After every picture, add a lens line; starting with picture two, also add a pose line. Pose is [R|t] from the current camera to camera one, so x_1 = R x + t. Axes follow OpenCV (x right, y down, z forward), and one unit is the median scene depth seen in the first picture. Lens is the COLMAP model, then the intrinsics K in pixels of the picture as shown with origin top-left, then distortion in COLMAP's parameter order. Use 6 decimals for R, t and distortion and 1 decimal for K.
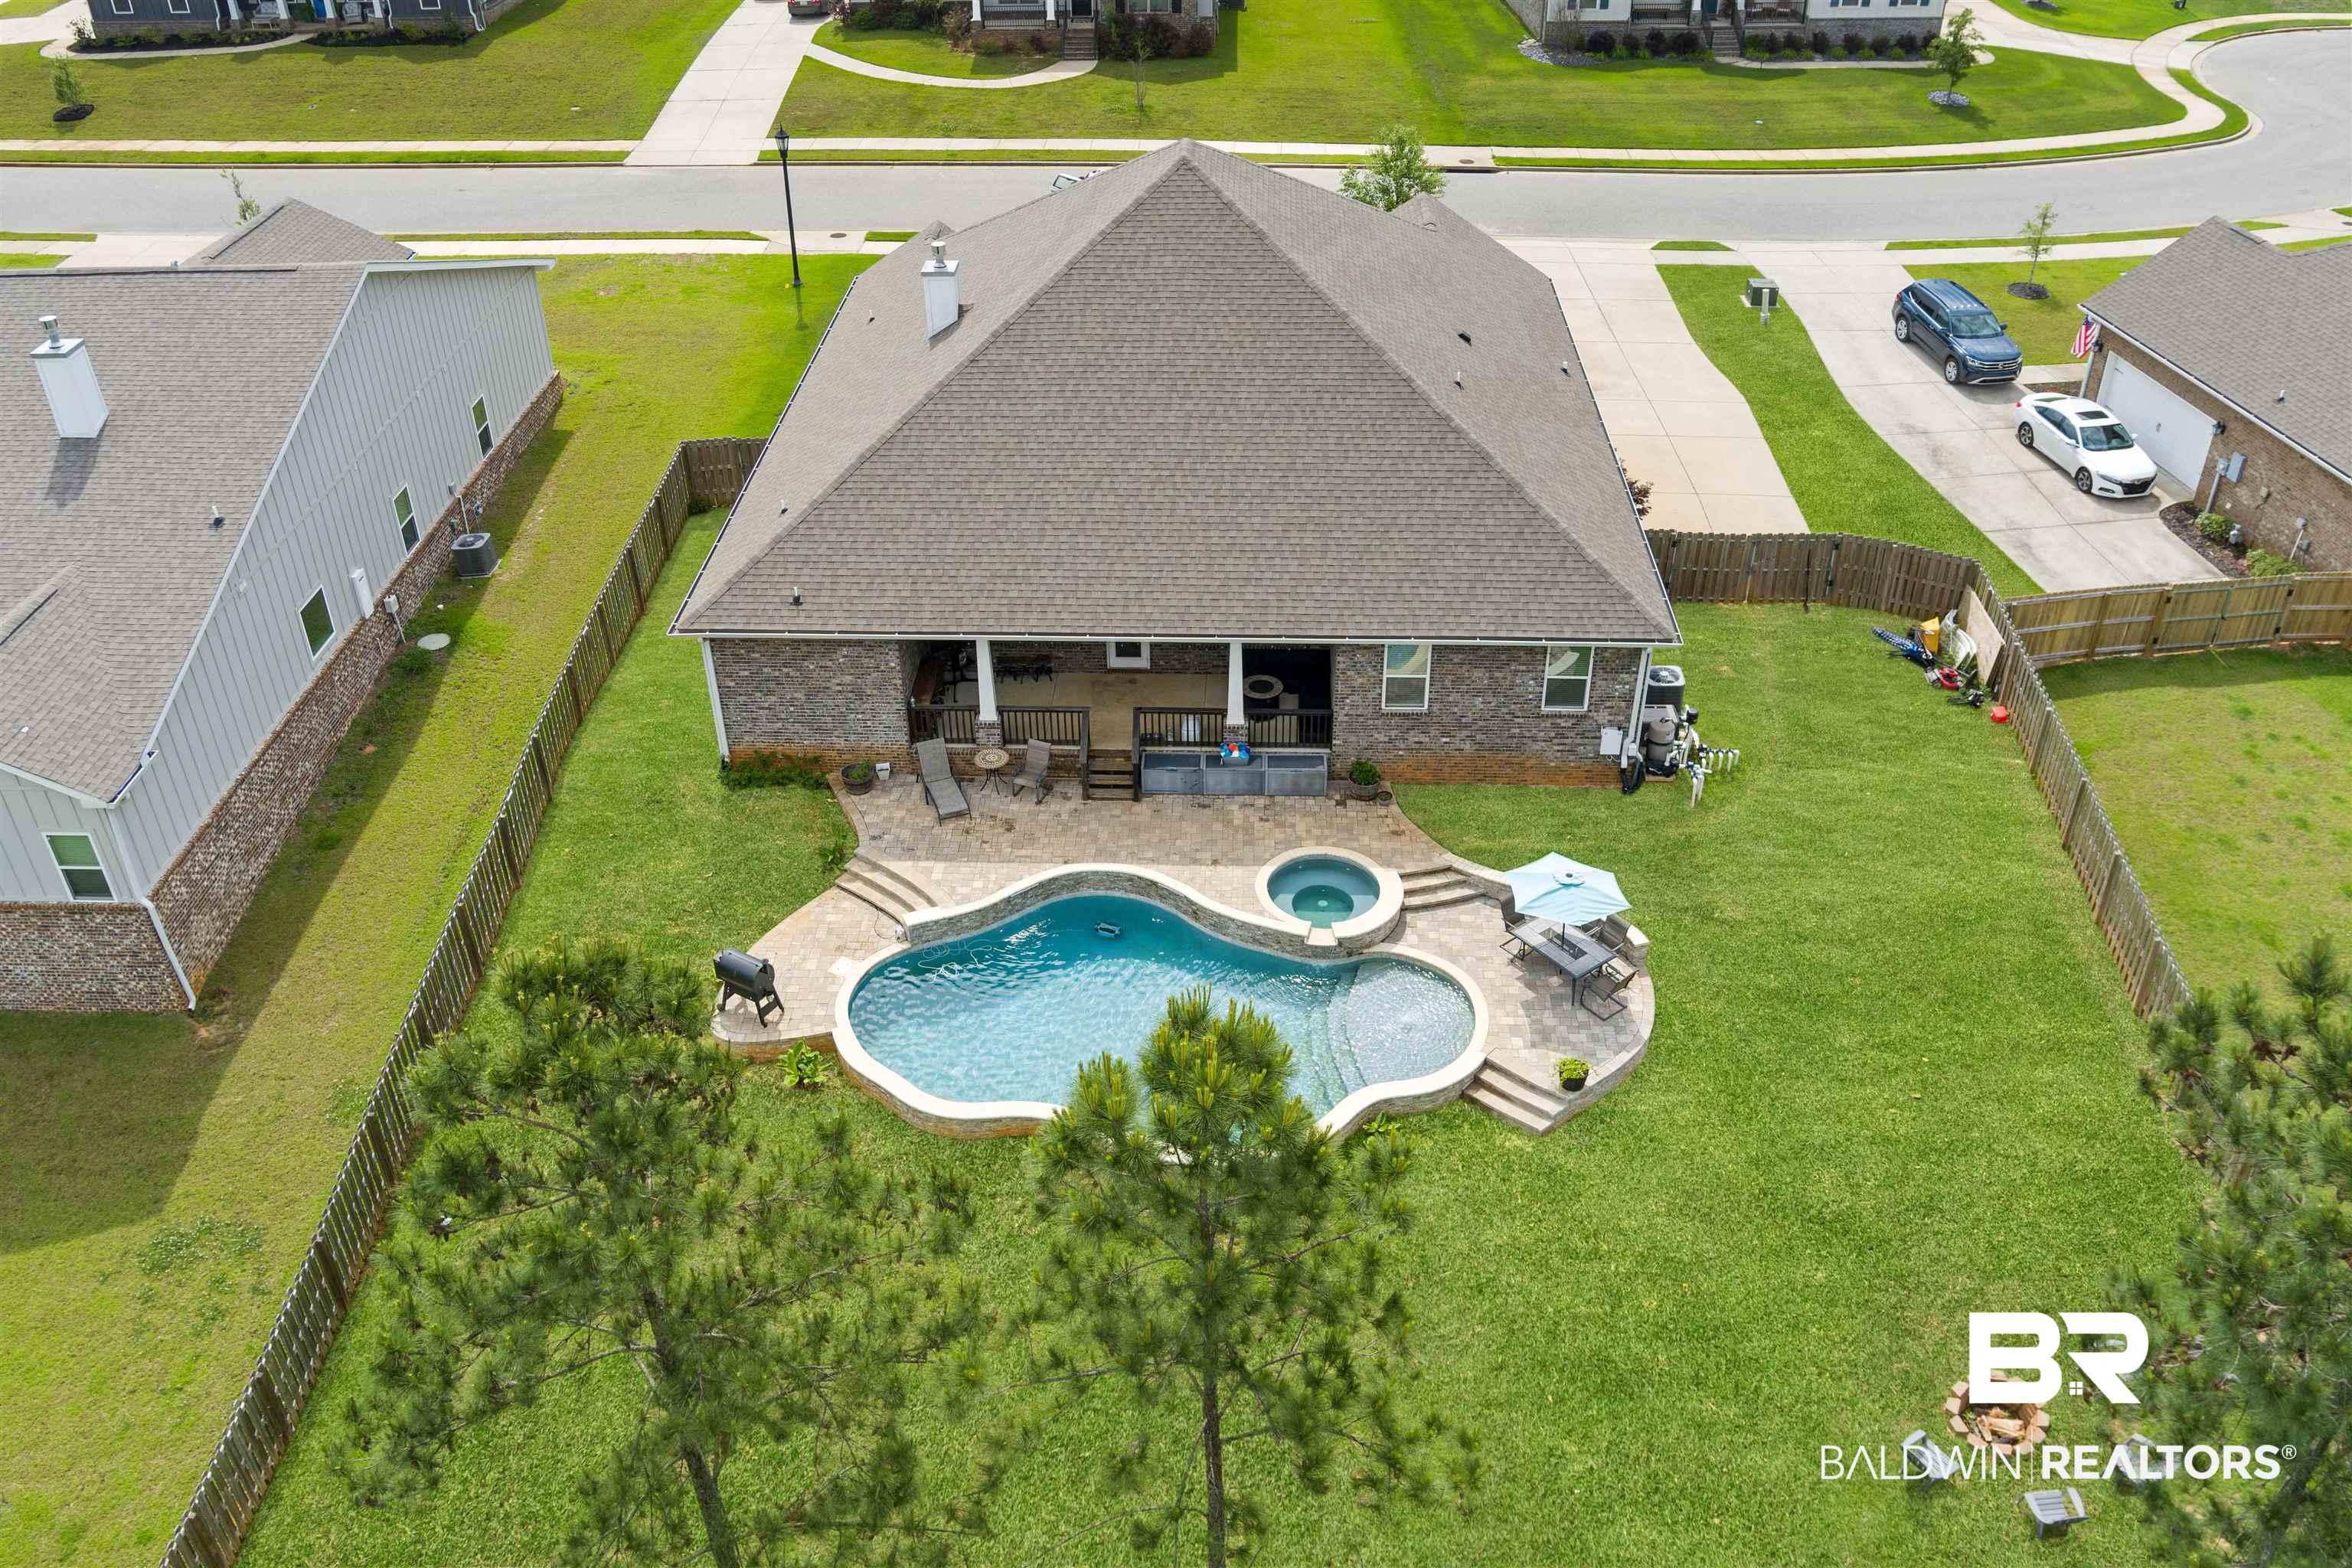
lens RADIAL K [[1908.7, 0, 1182.1], [0, 1908.7, 787.5], [0, 0, 1]] dist [-0.084321, 0.044065]
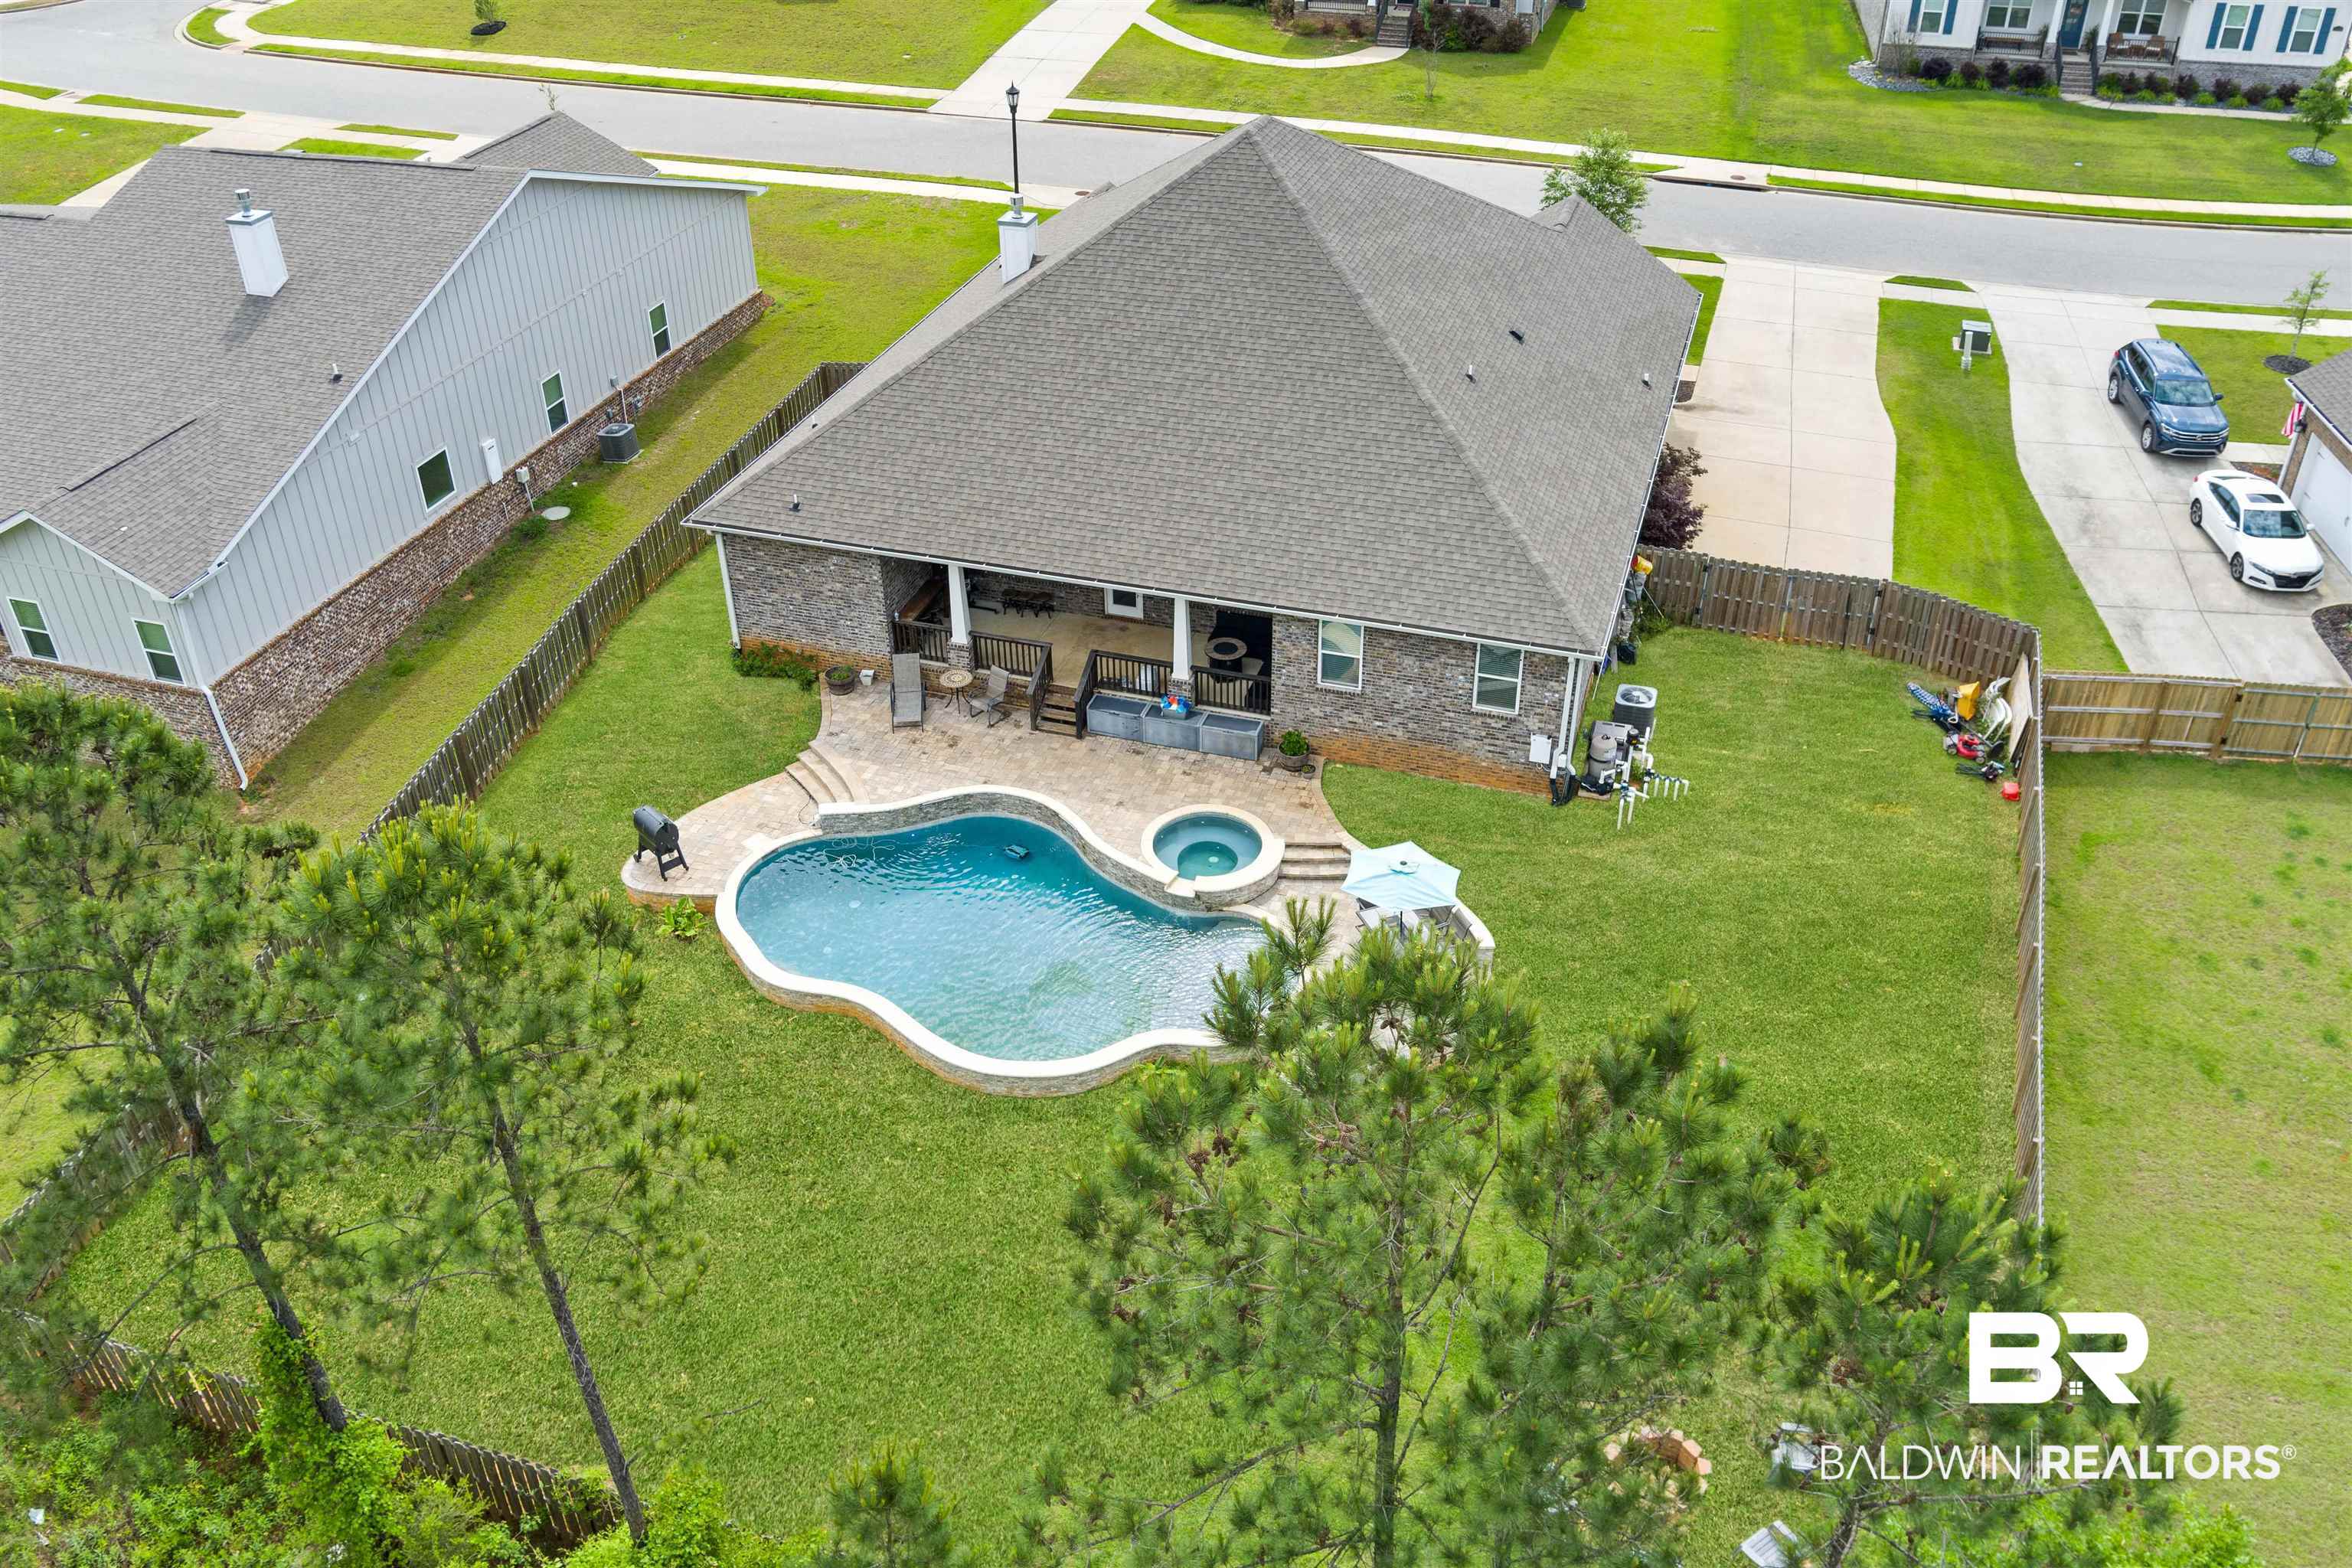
lens RADIAL K [[1908.7, 0, 1177.6], [0, 1908.7, 785.5], [0, 0, 1]] dist [-0.084321, 0.044065]
pose [[0.962246, 0.153821, -0.224549, 0.244079], [-0.153052, 0.987996, 0.020935, 0.002346], [0.225074, 0.014223, 0.974238, -0.004641]]
